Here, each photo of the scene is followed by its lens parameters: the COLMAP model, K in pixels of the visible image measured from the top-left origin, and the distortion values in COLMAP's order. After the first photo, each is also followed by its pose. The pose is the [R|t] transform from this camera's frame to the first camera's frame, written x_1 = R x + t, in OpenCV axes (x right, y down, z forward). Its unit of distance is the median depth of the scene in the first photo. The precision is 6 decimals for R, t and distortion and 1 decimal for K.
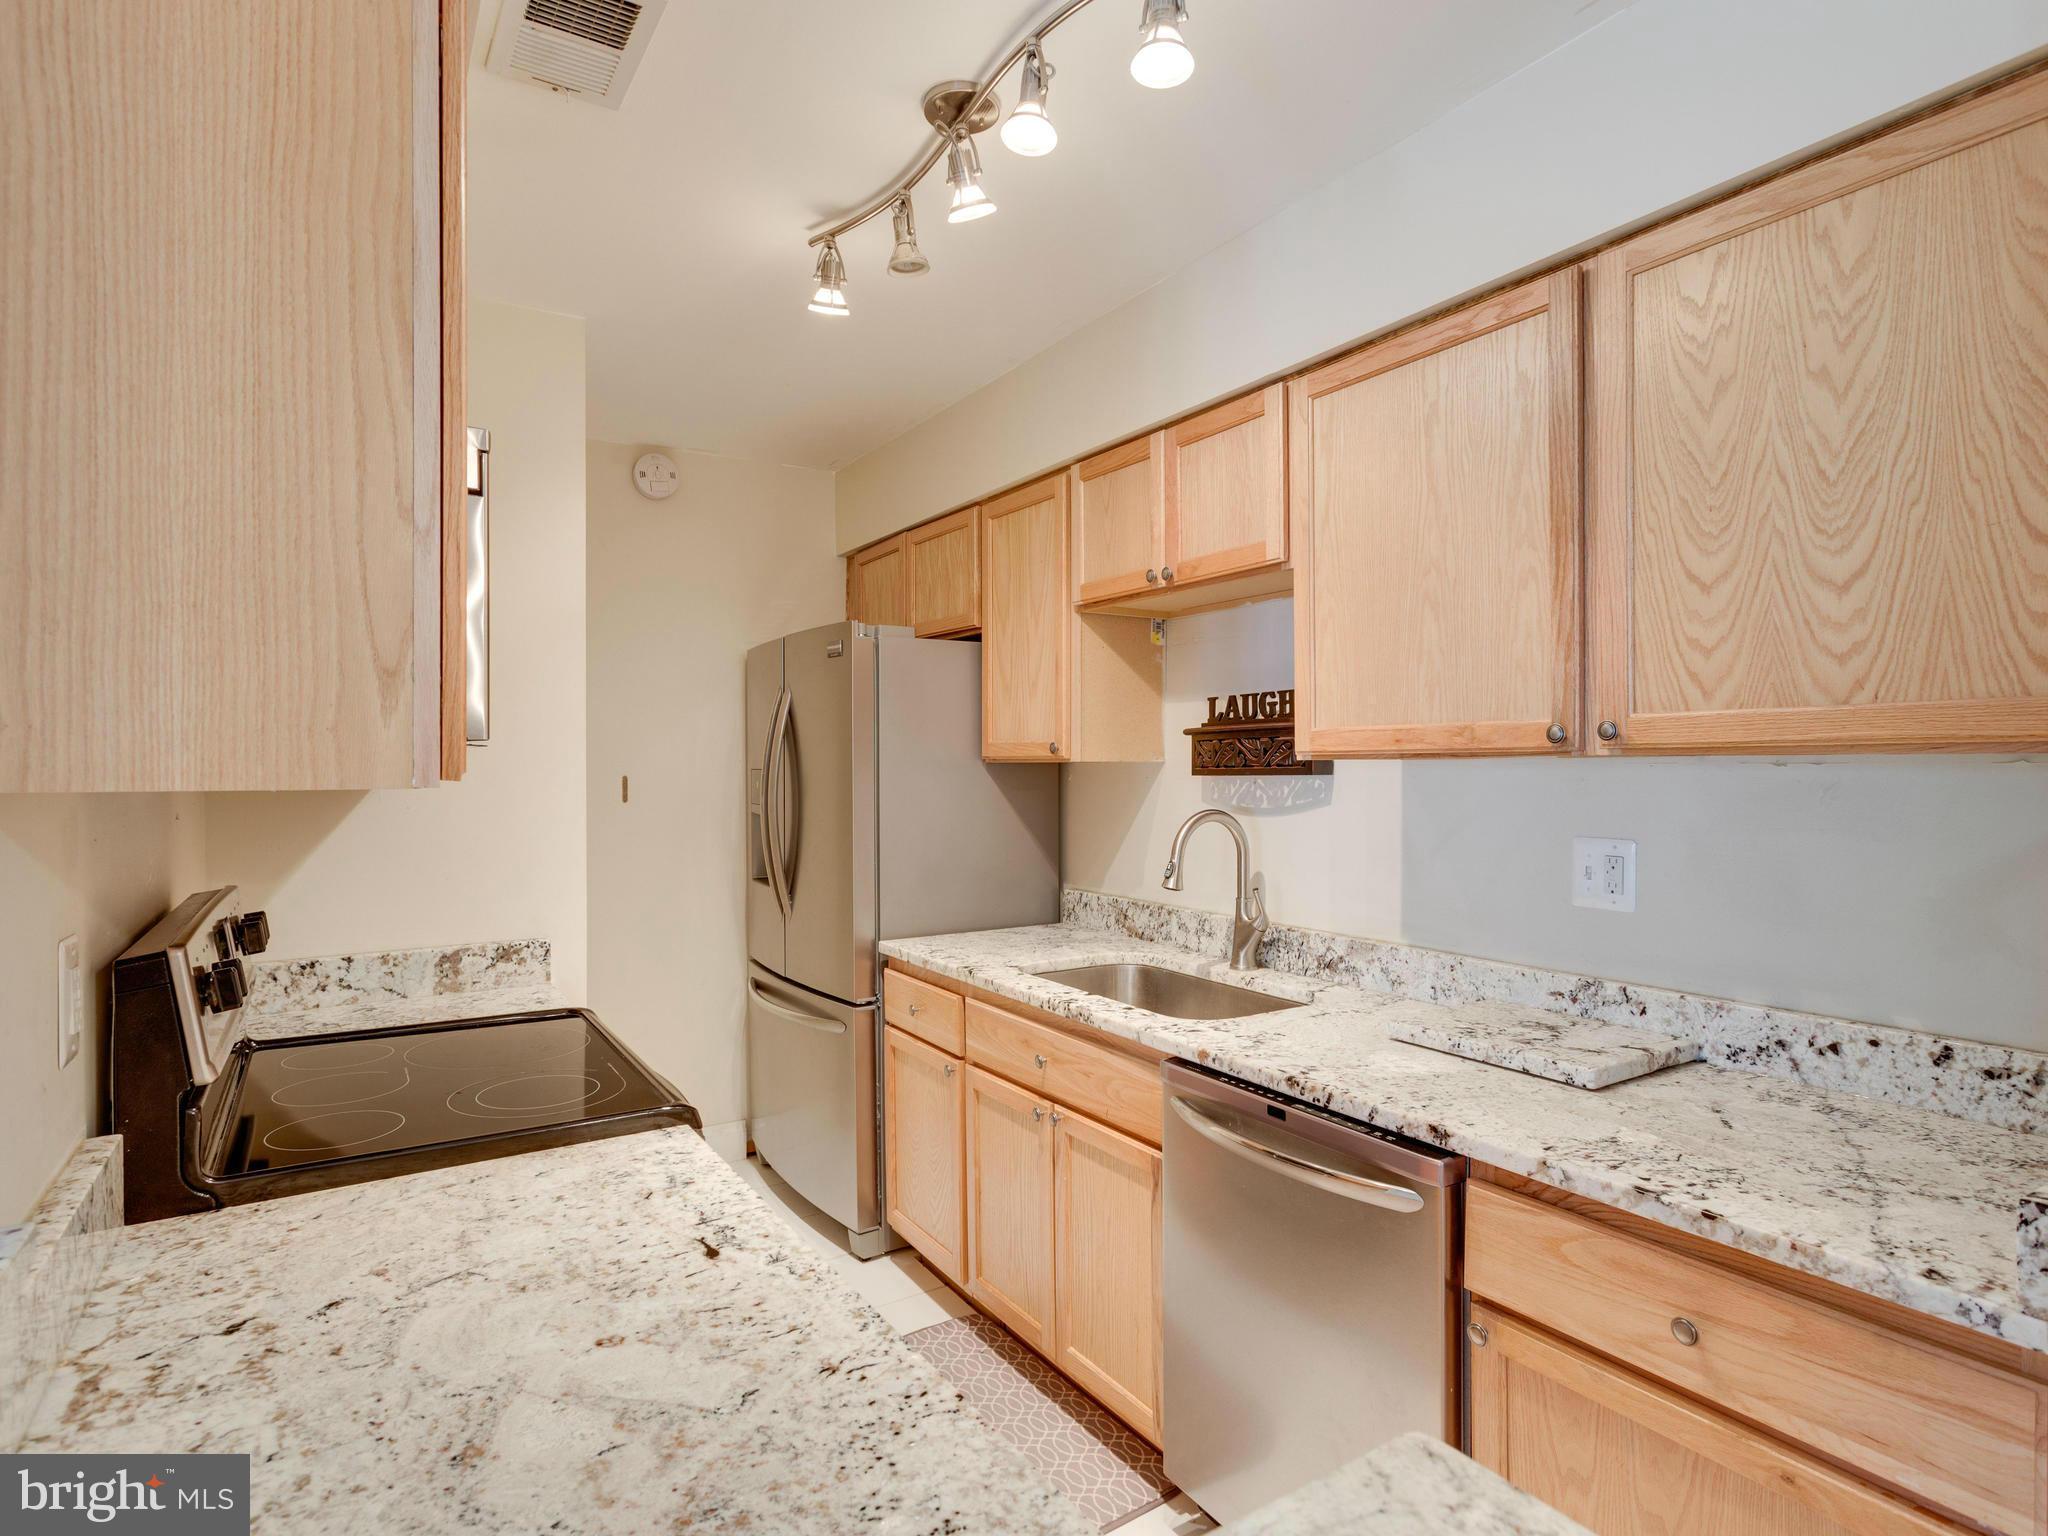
lens RADIAL K [[1091.8, 0, 1018.0], [0, 1091.8, 772.4], [0, 0, 1]] dist [0.001087, 0.000882]
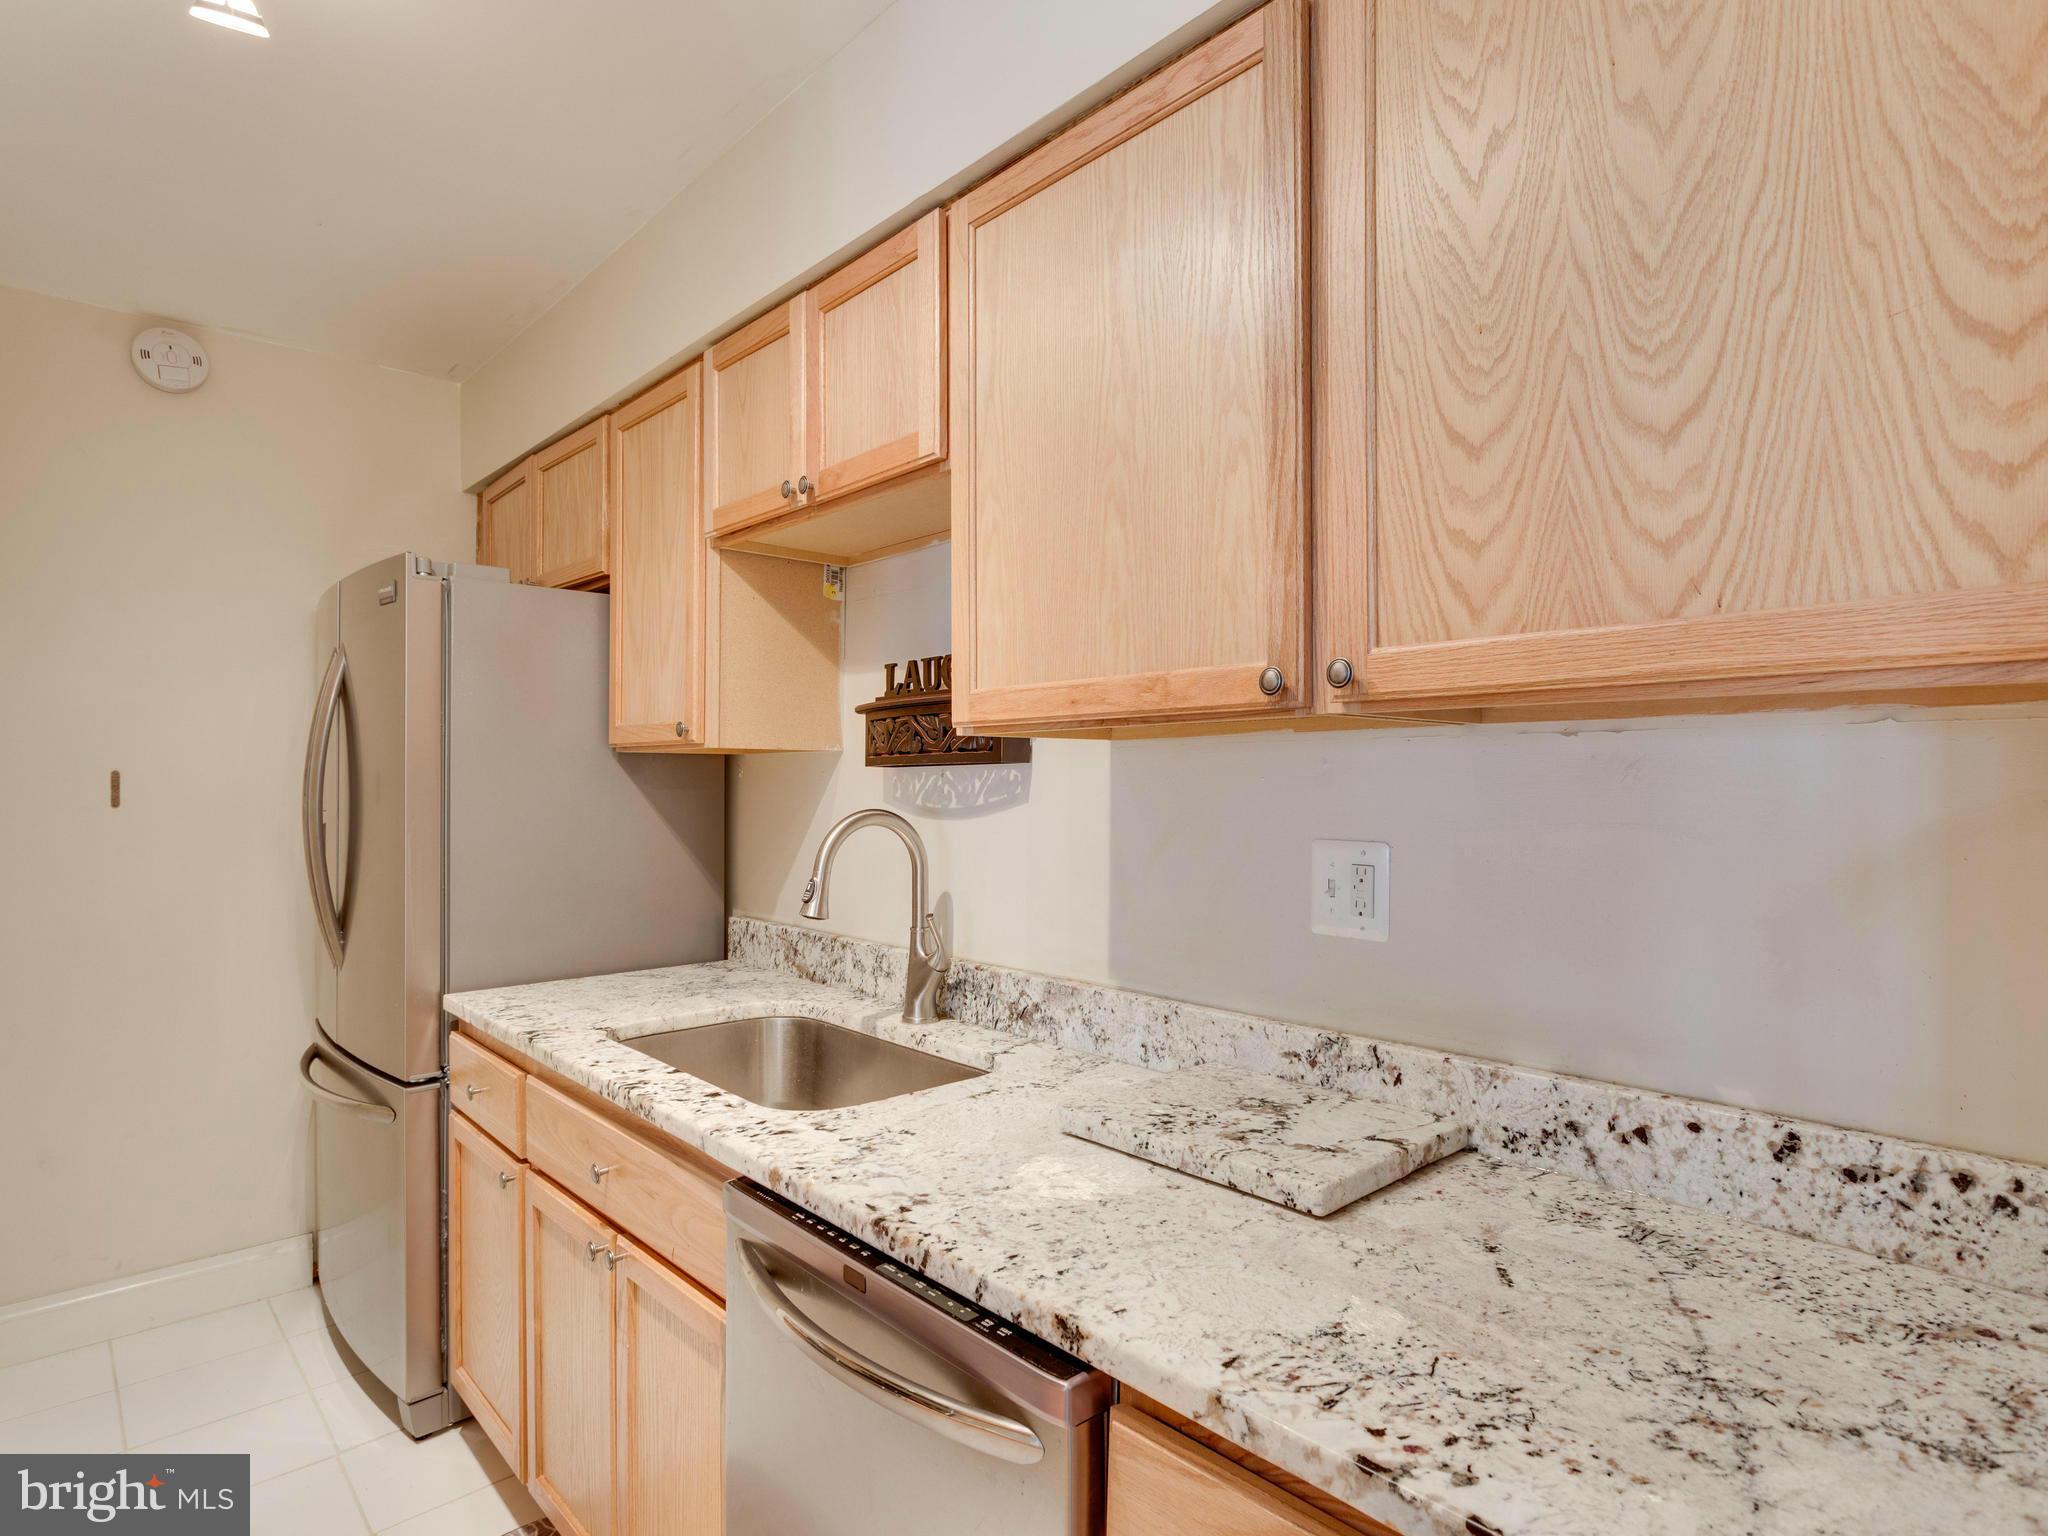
lens RADIAL K [[1108.7, 0, 1045.4], [0, 1108.7, 776.7], [0, 0, 1]] dist [-0.000506, 0.002570]
pose [[0.982290, 0.004741, 0.187308, 0.218167], [-0.002599, 0.999928, -0.011681, 0.029594], [-0.187350, 0.010987, 0.982232, 0.341770]]
